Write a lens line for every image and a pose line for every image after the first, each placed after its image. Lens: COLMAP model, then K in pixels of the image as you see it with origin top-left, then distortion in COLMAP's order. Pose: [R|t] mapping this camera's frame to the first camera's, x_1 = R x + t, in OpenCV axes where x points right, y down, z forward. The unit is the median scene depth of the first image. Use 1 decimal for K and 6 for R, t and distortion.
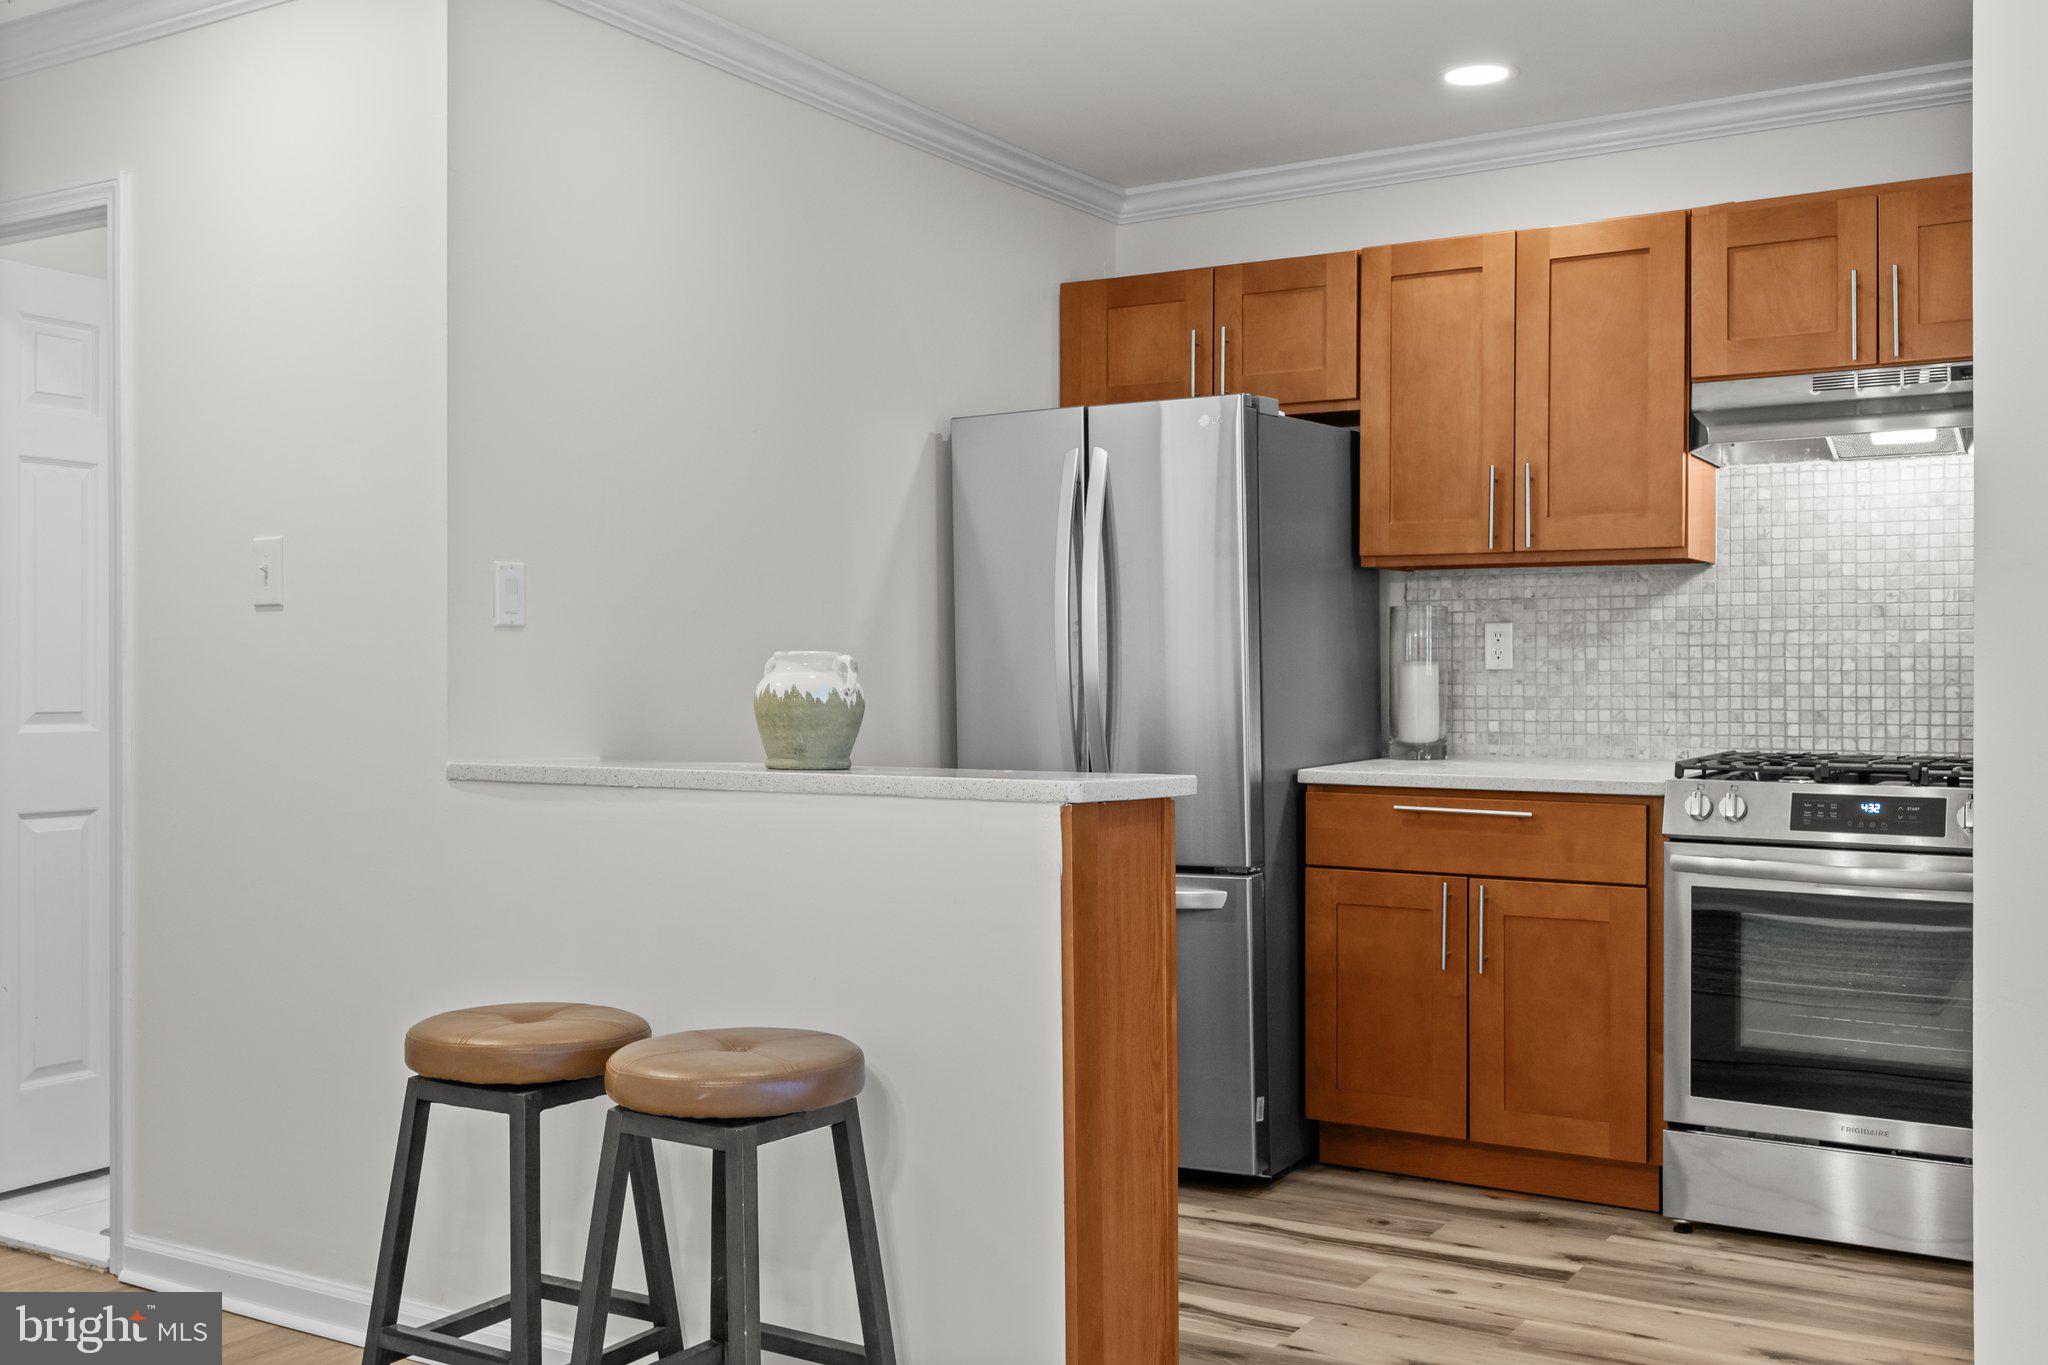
lens RADIAL K [[1949.8, 0, 1024.0], [0, 1949.8, 682.5], [0, 0, 1]] dist [0.057827, -0.162216]
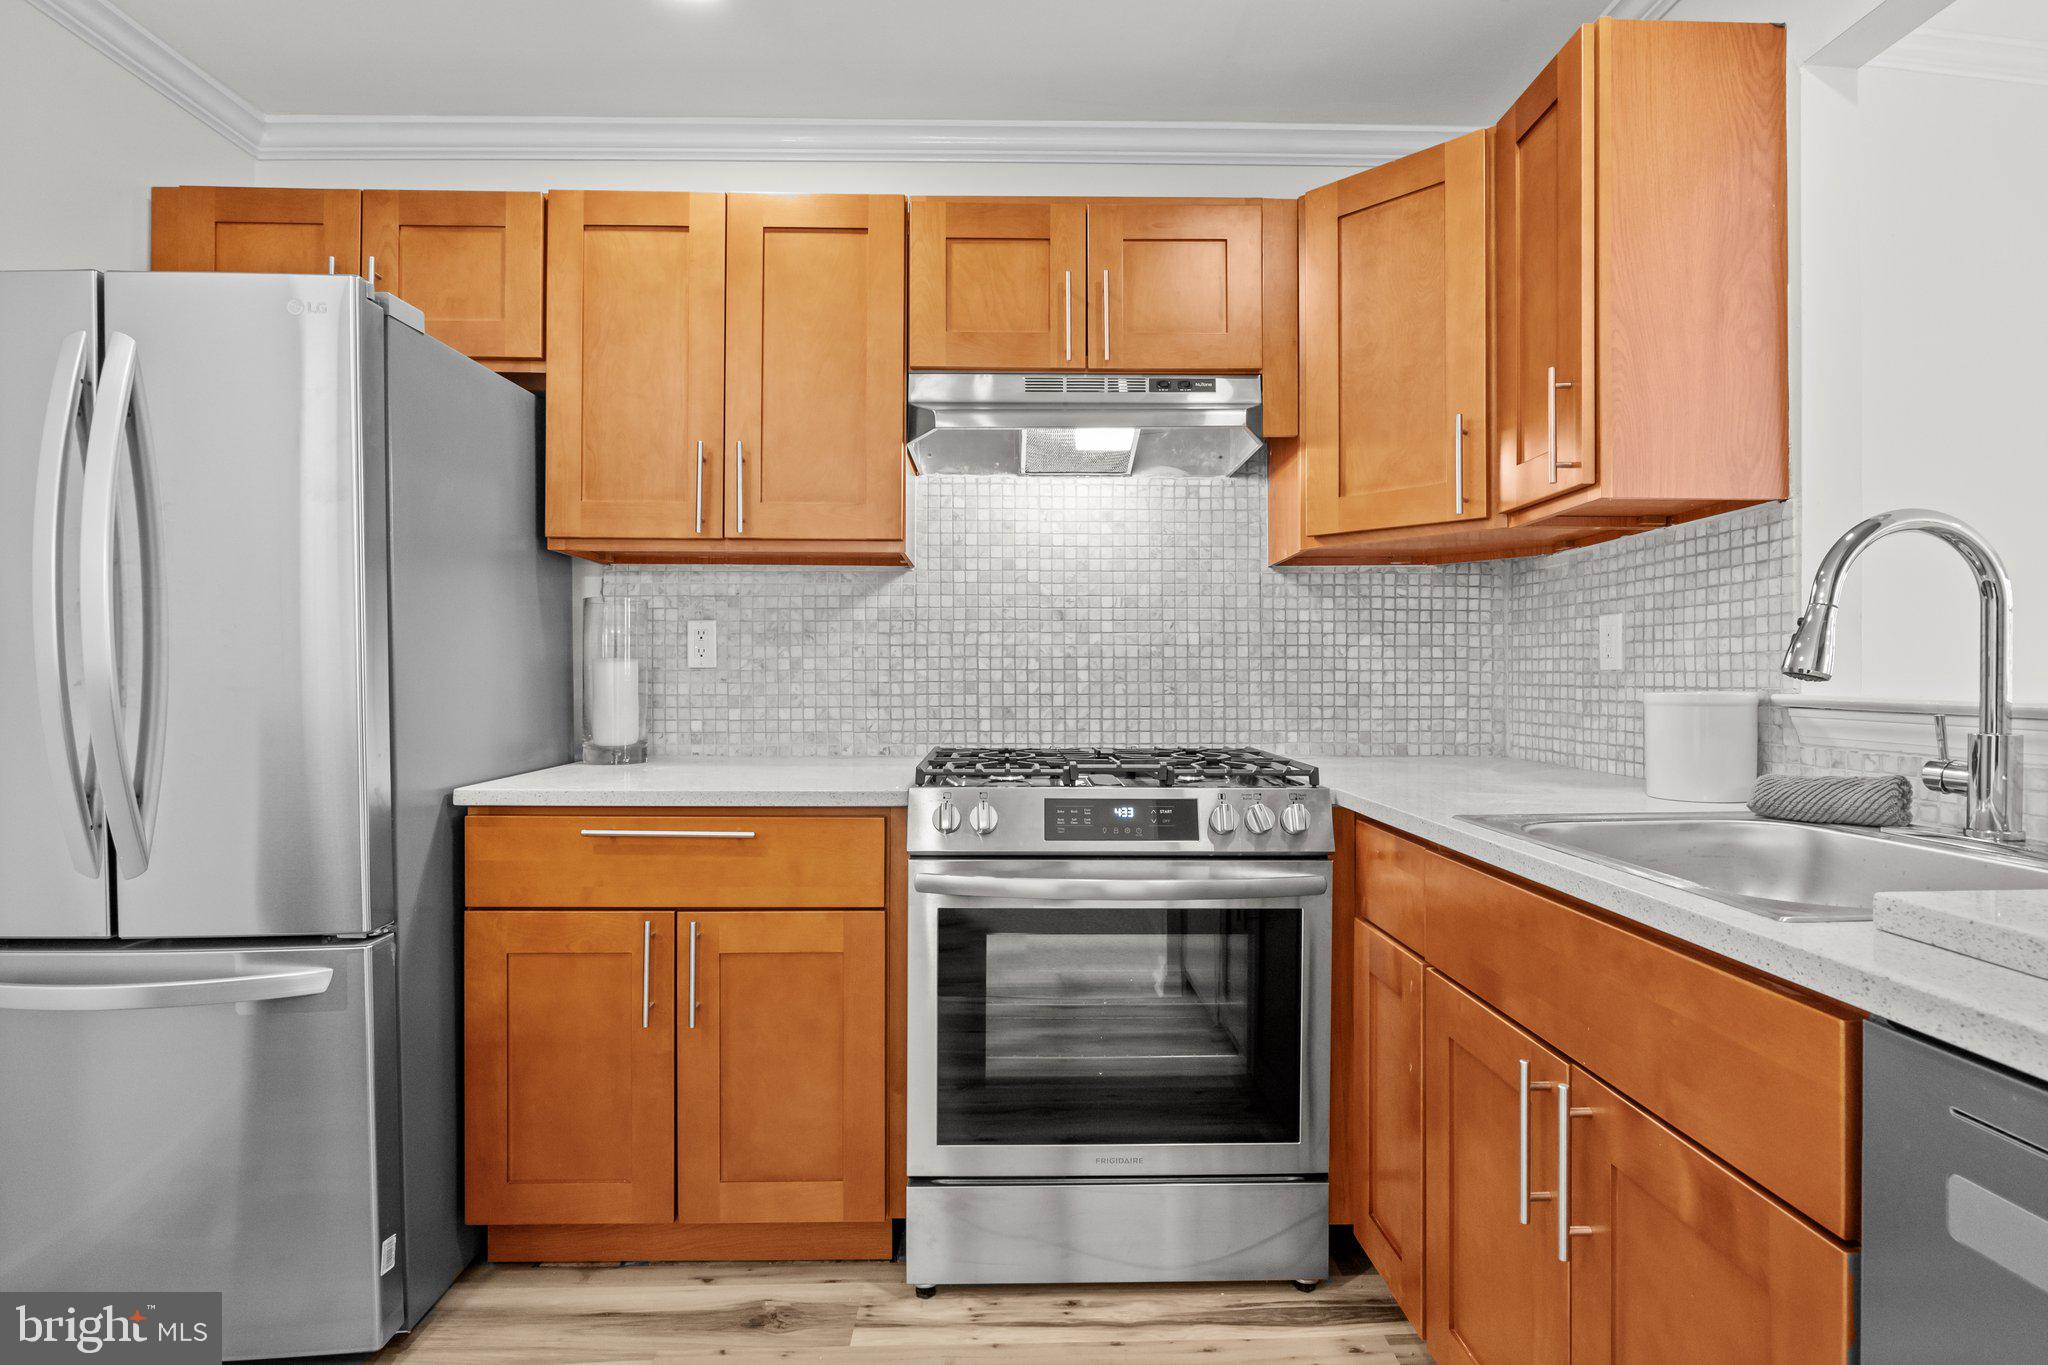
lens RADIAL K [[1021.3, 0, 1031.6], [0, 1021.3, 681.9], [0, 0, 1]] dist [-0.012682, -0.000043]
pose [[0.836300, 0.001986, 0.548269, 0.109827], [0.001910, 0.999977, -0.006535, 0.004455], [-0.548269, 0.006512, 0.836277, 0.525325]]
